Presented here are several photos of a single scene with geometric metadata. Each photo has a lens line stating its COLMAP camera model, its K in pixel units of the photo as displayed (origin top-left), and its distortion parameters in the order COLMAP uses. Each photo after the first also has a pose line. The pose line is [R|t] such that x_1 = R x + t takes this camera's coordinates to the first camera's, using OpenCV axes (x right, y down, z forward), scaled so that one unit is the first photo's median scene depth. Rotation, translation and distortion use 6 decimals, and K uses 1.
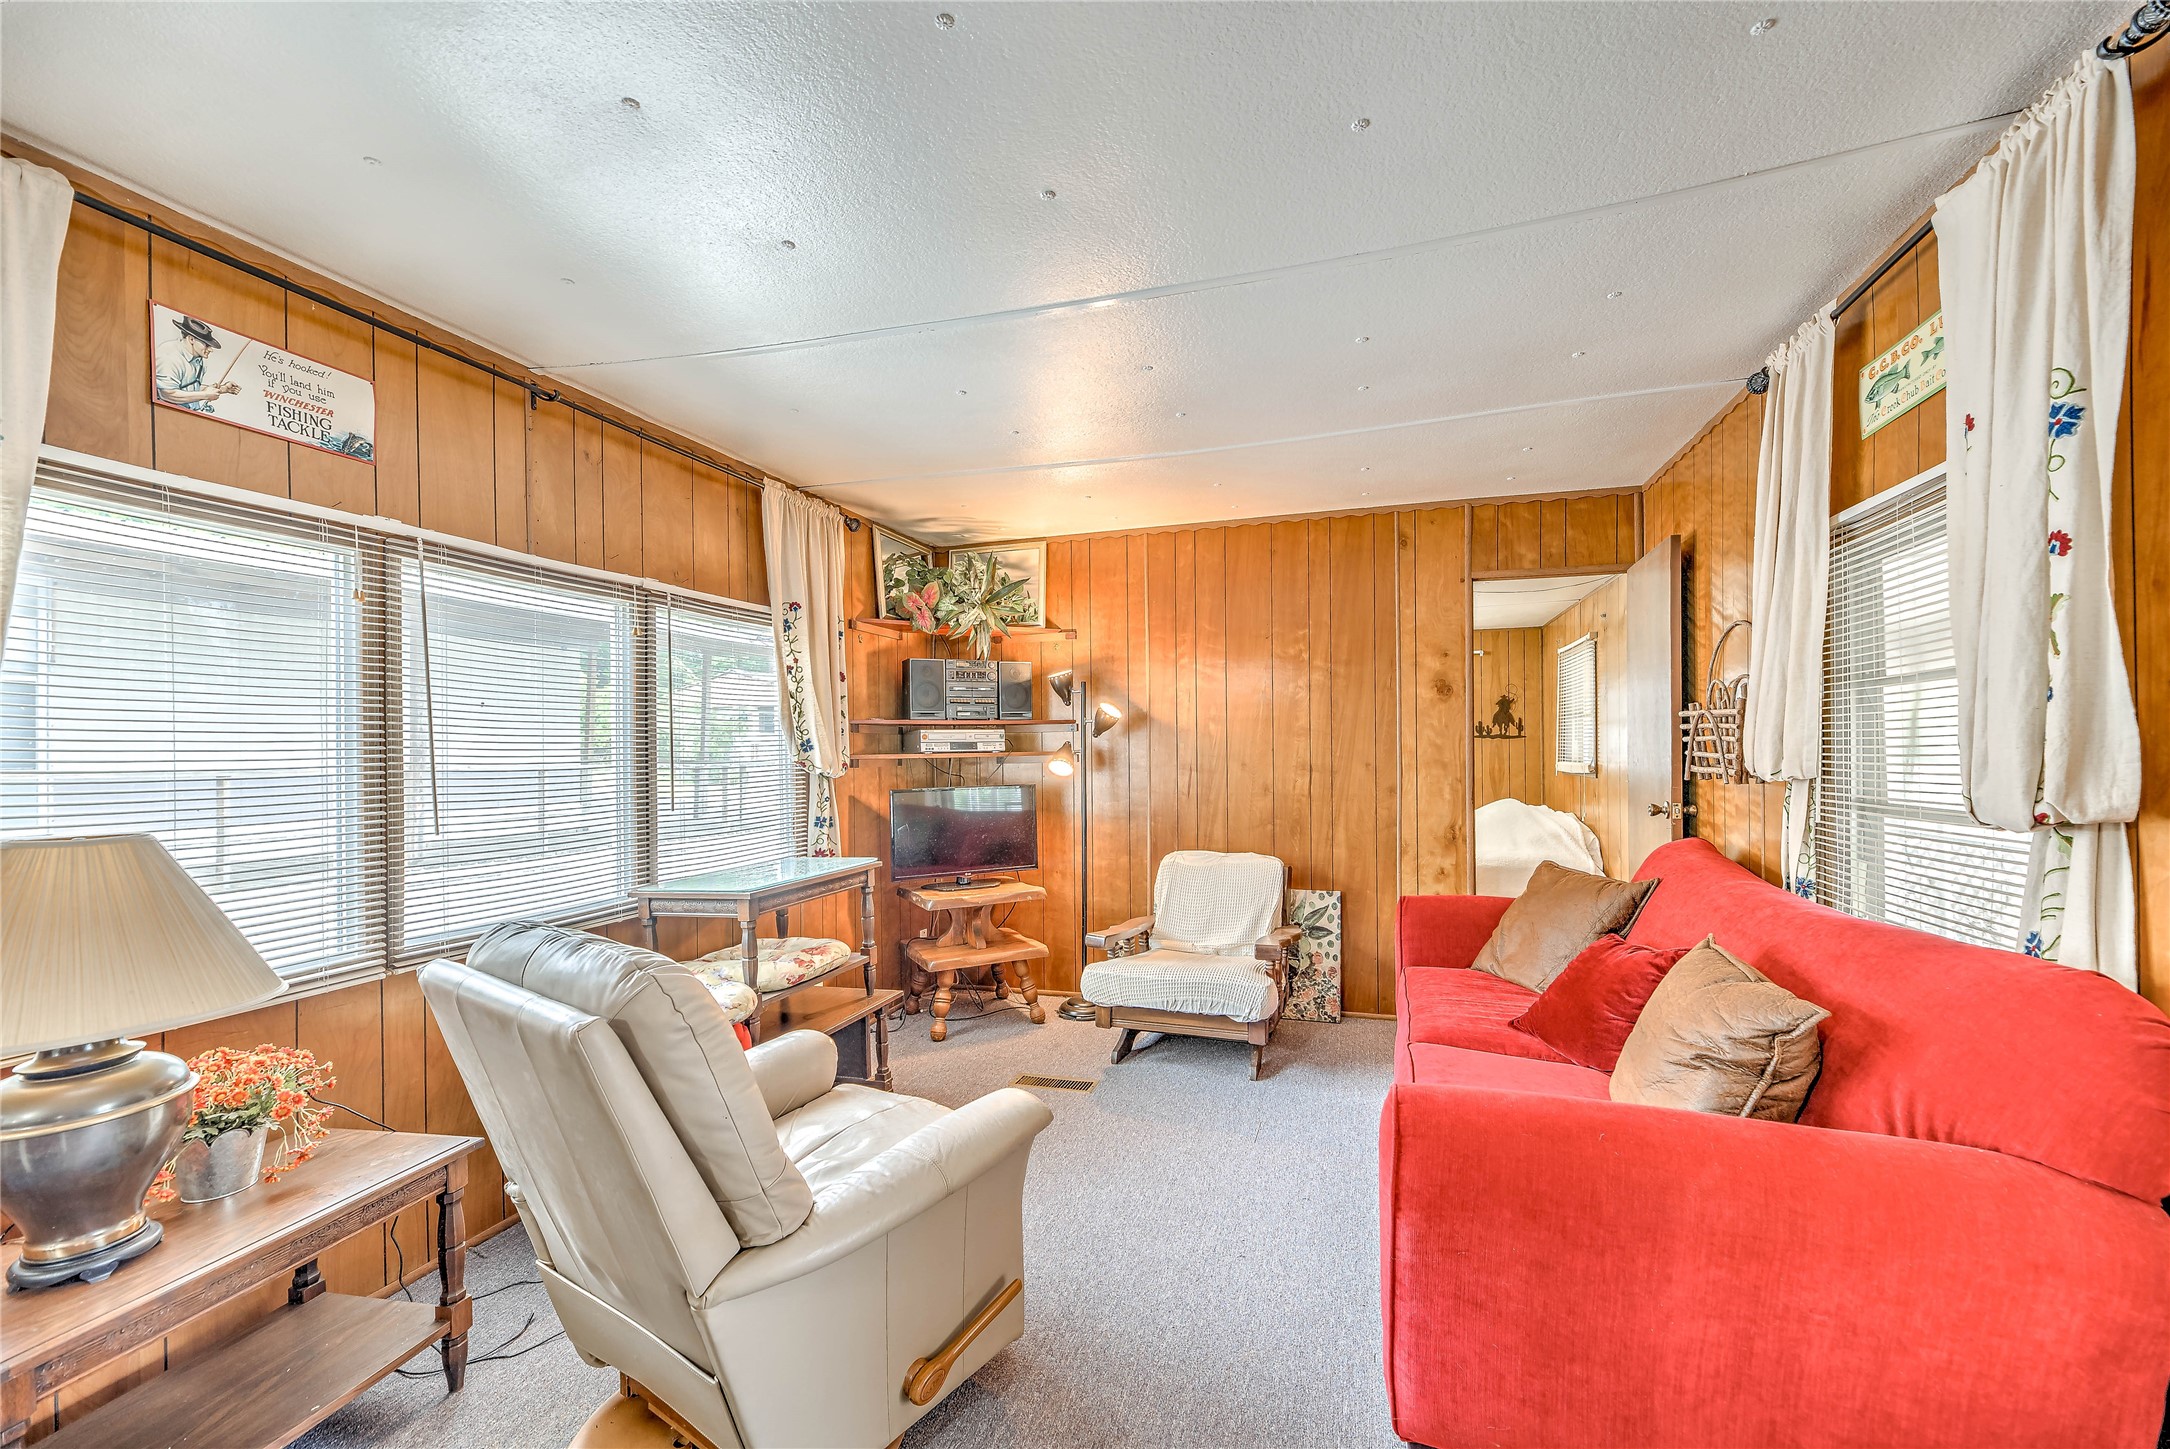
lens RADIAL K [[905.3, 0, 1089.1], [0, 905.3, 750.7], [0, 0, 1]] dist [0.009223, -0.001507]
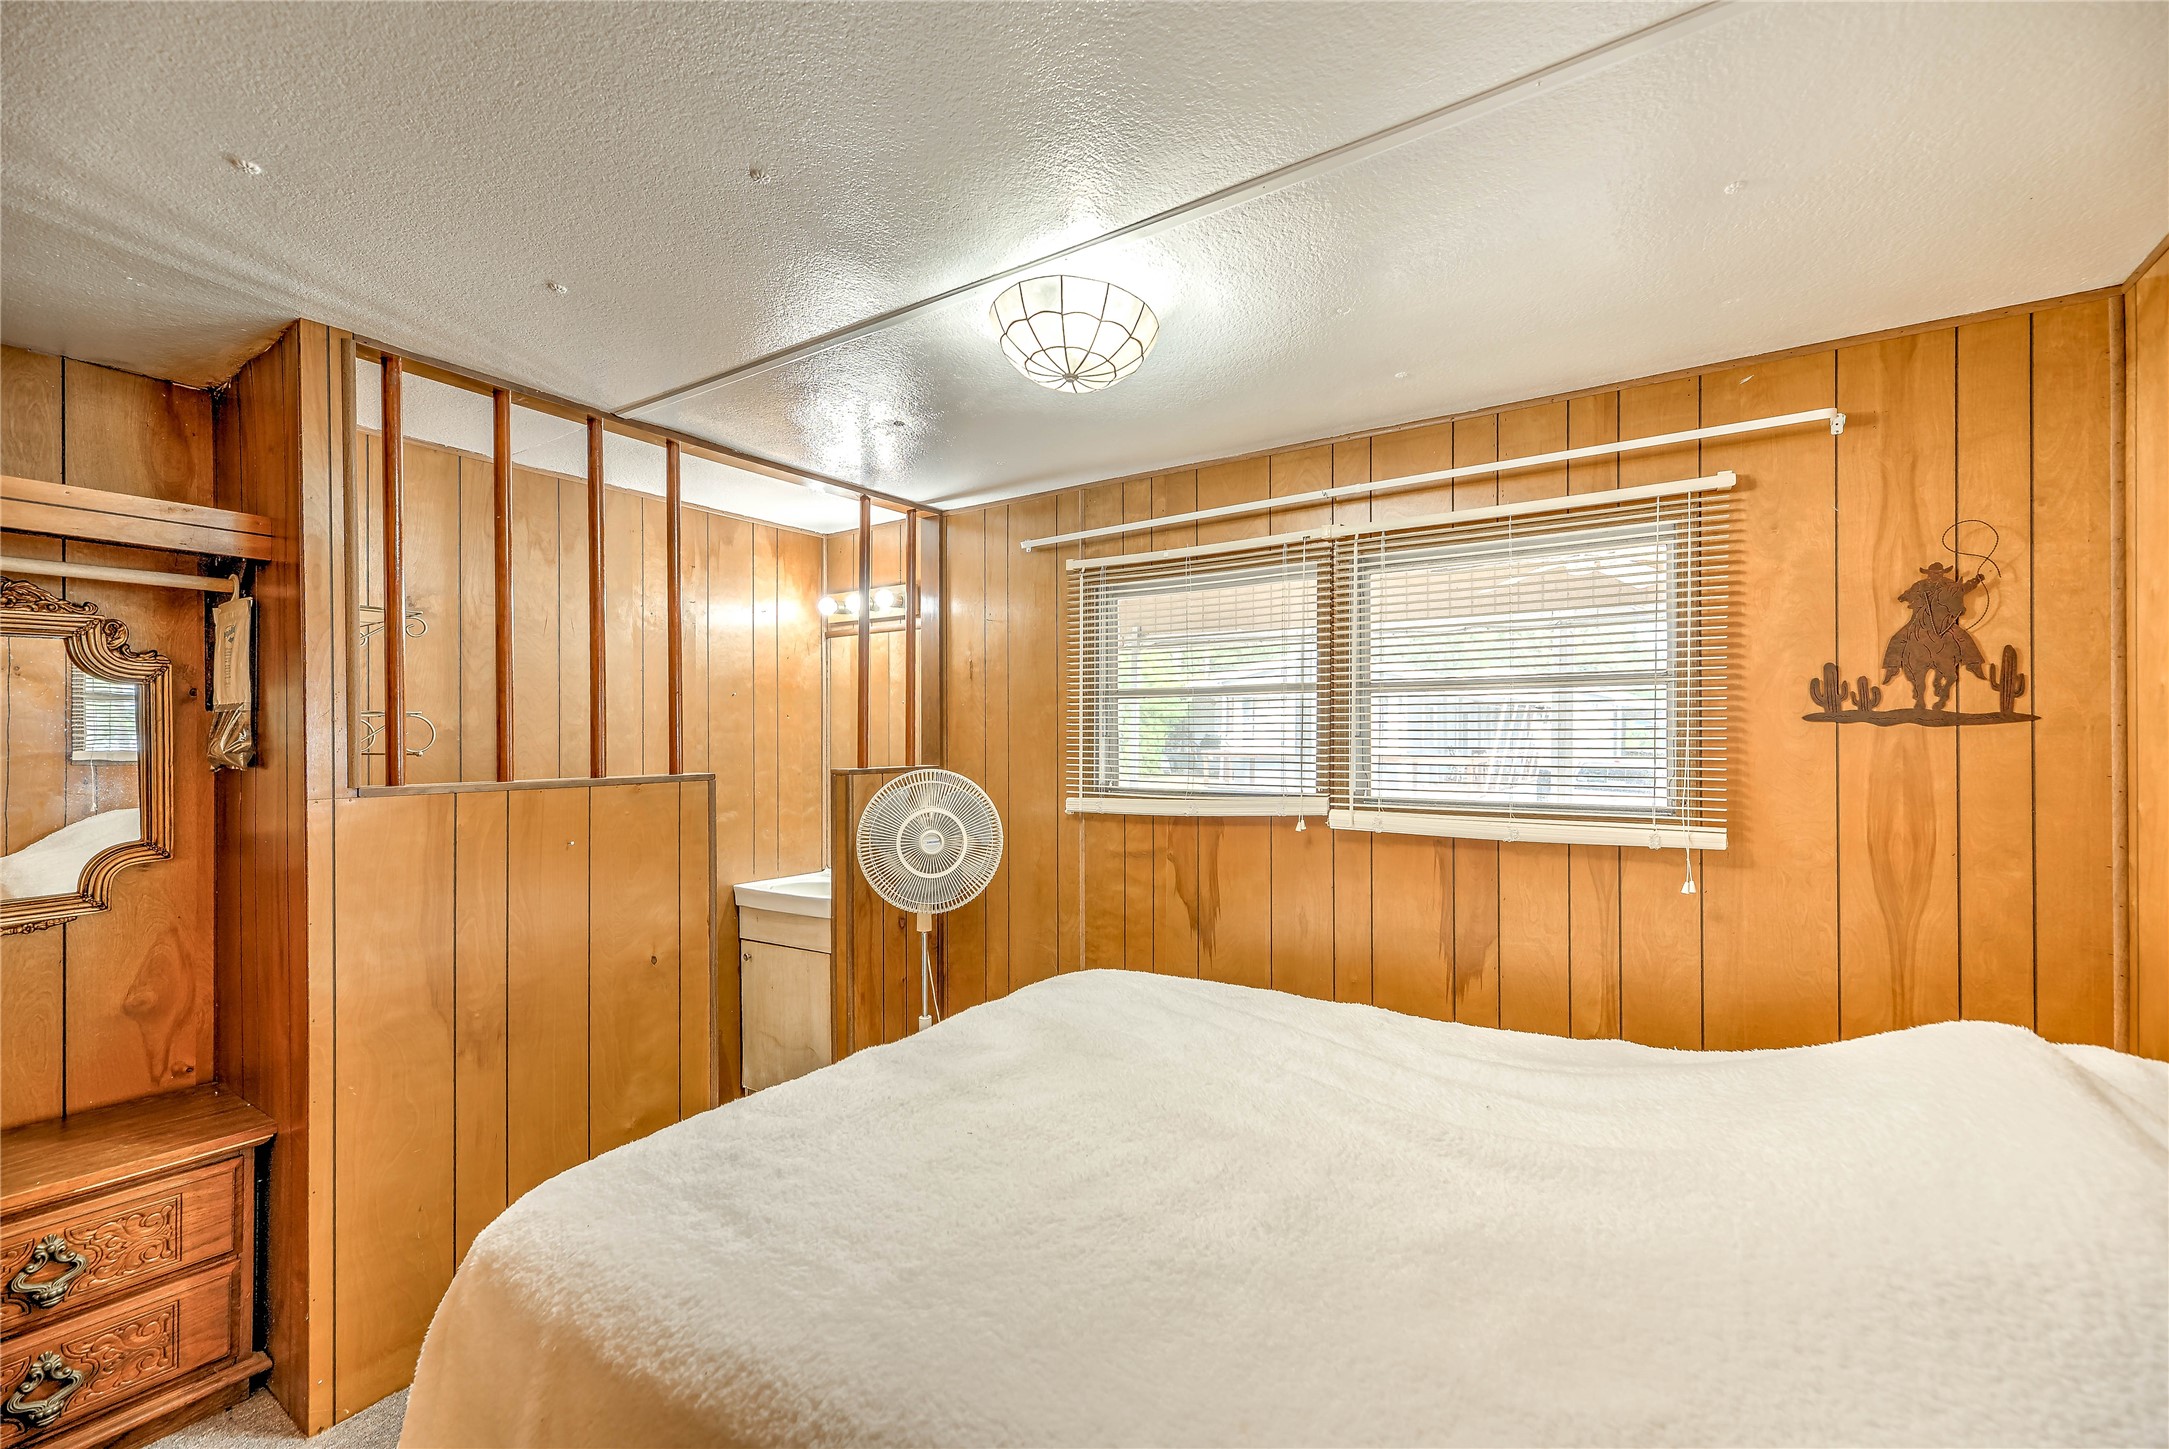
lens RADIAL K [[904.8, 0, 1090.0], [0, 904.8, 730.2], [0, 0, 1]] dist [0.009223, -0.001507]
pose [[0.952379, 0.006185, -0.304854, 0.298614], [-0.007720, 0.999963, -0.003831, -0.008545], [0.304819, 0.006002, 0.952391, 0.660634]]
